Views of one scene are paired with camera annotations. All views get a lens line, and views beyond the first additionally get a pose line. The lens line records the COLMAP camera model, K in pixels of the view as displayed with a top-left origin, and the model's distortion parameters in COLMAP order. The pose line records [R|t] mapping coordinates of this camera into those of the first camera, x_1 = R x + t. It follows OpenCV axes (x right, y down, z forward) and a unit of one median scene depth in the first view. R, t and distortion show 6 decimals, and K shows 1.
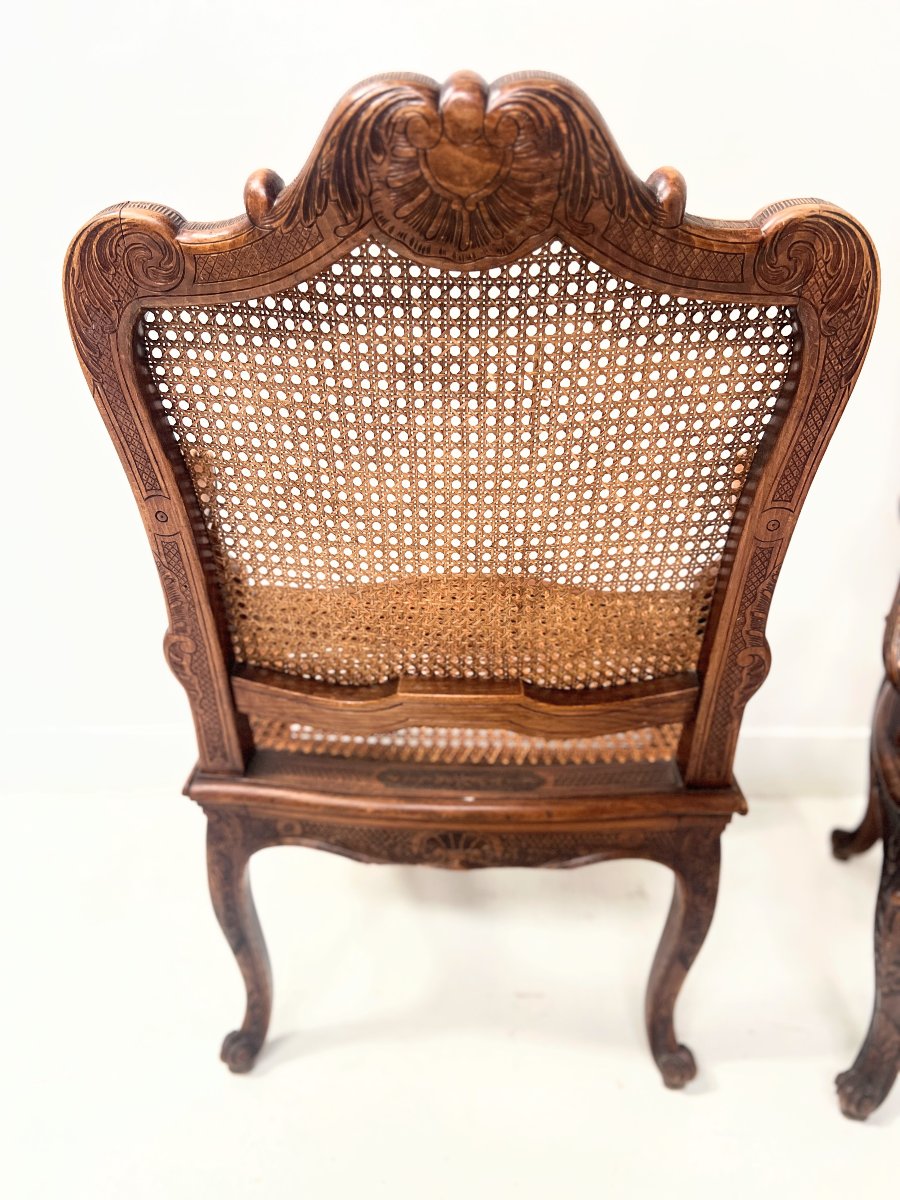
lens RADIAL K [[917.7, 0, 440.1], [0, 917.7, 602.0], [0, 0, 1]] dist [0.038564, -0.045492]
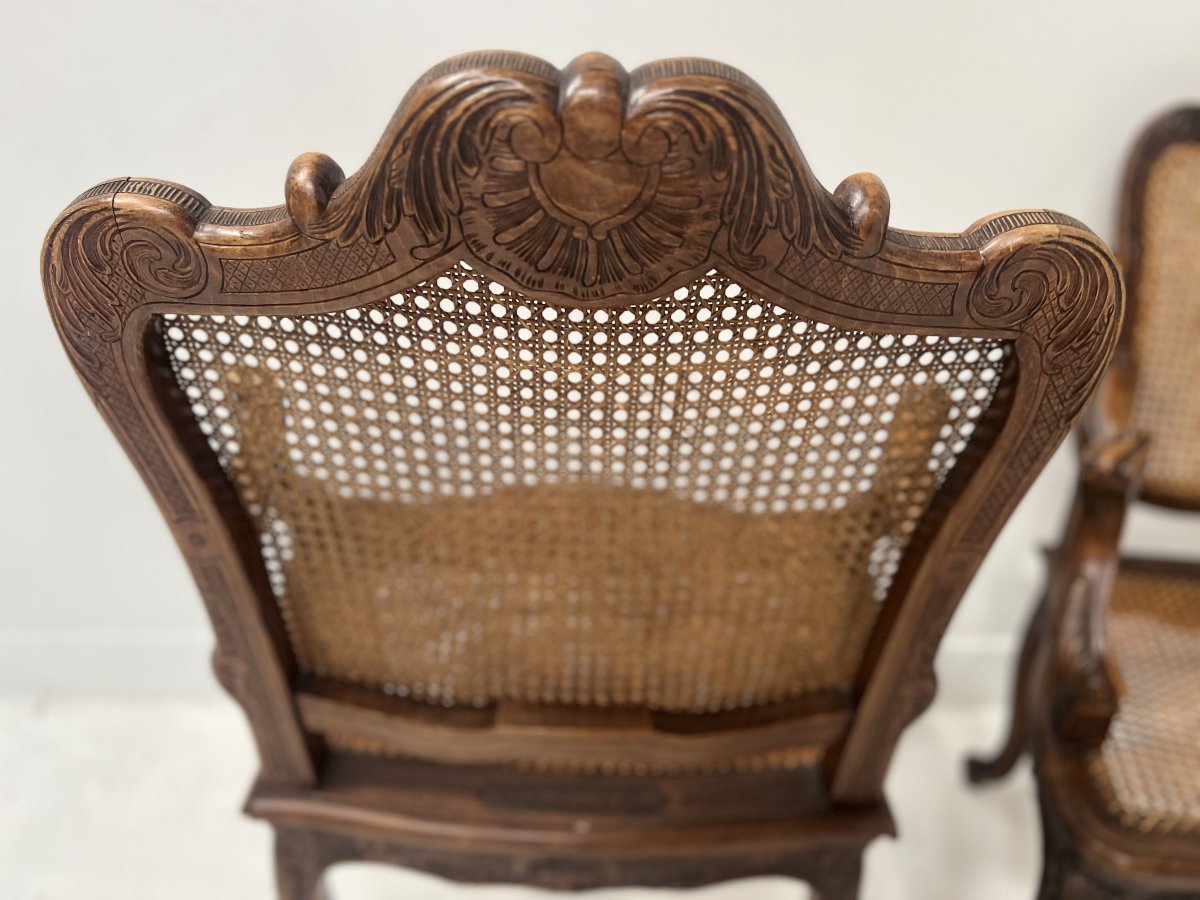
lens RADIAL K [[917.7, 0, 603.2], [0, 917.7, 450.4], [0, 0, 1]] dist [0.038564, -0.045492]
pose [[0.998373, 0.014990, 0.055024, -0.001048], [-0.018518, 0.997766, 0.064183, -0.276687], [-0.053939, -0.065097, 0.996420, 0.244232]]
